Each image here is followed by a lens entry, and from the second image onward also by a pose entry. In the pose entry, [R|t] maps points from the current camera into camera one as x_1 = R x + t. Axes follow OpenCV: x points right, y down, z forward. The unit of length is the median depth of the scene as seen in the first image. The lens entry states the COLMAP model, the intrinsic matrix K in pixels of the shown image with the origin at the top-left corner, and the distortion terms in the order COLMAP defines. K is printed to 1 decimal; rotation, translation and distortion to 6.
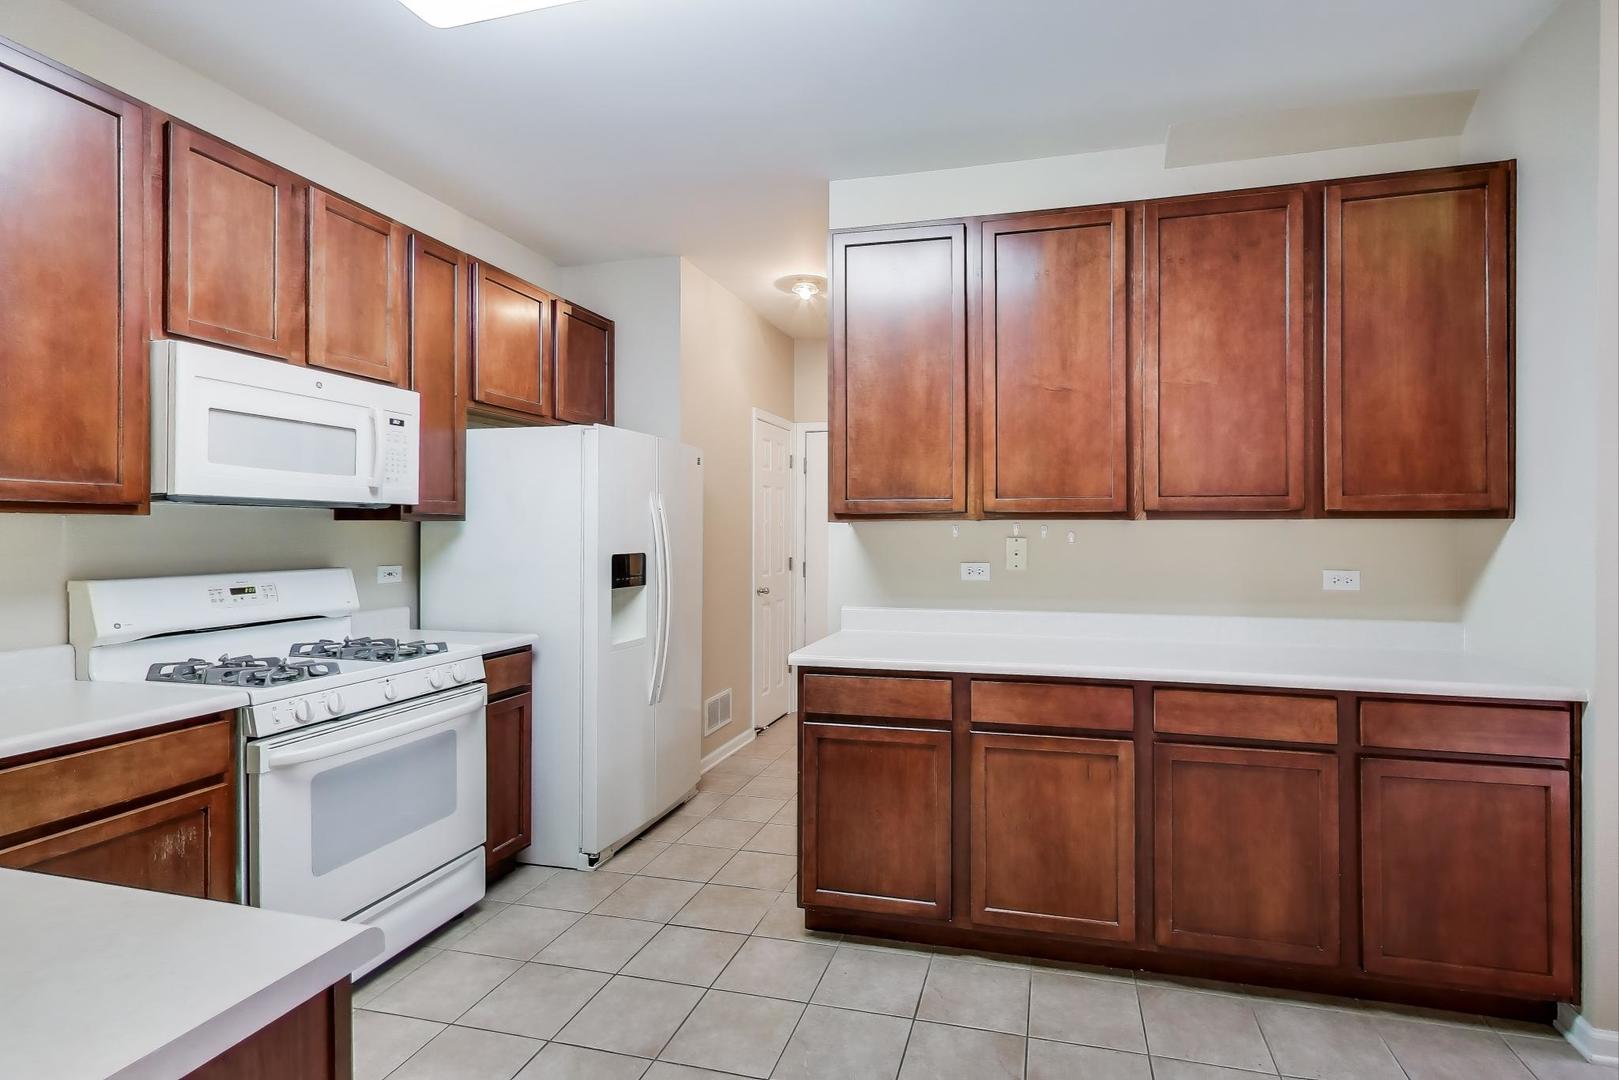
lens RADIAL K [[747.5, 0, 871.2], [0, 747.5, 532.6], [0, 0, 1]] dist [-0.000114, 0.000082]
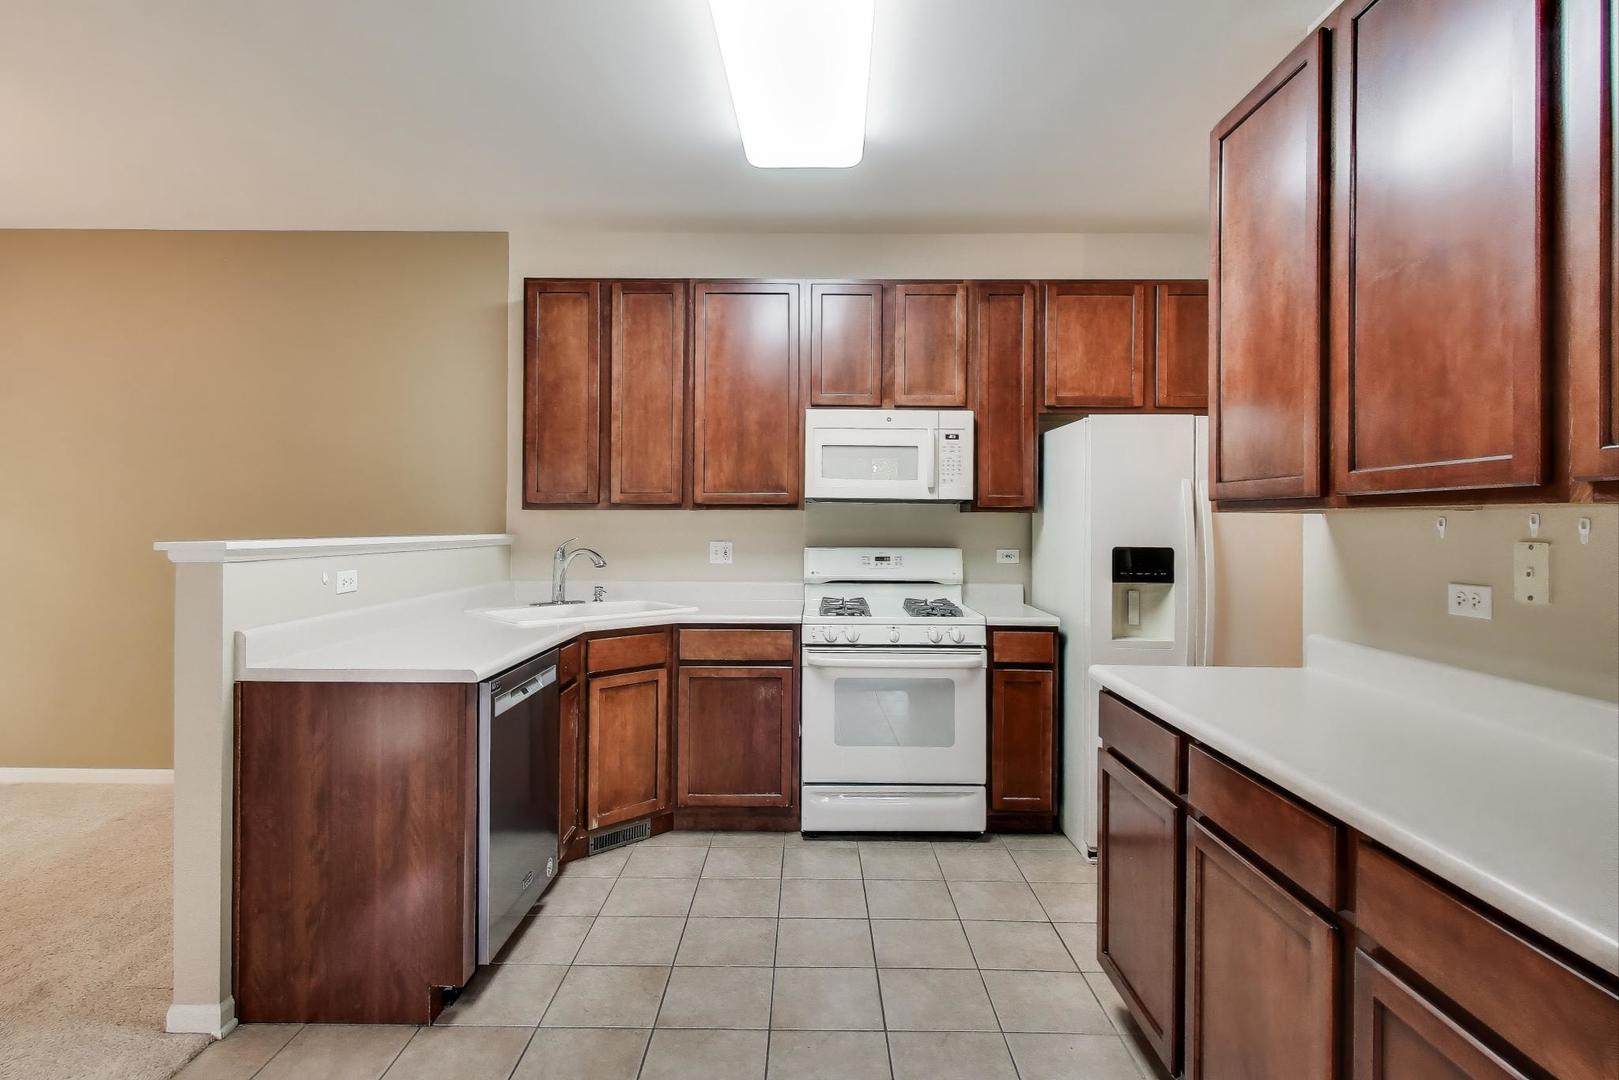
lens RADIAL K [[809.9, 0, 807.2], [0, 809.9, 512.6], [0, 0, 1]] dist [0.000553, 0.000179]
pose [[0.231036, -0.004532, -0.972935, 0.737315], [-0.011604, 0.999905, -0.007413, -0.002982], [0.972876, 0.013003, 0.230962, 0.468983]]
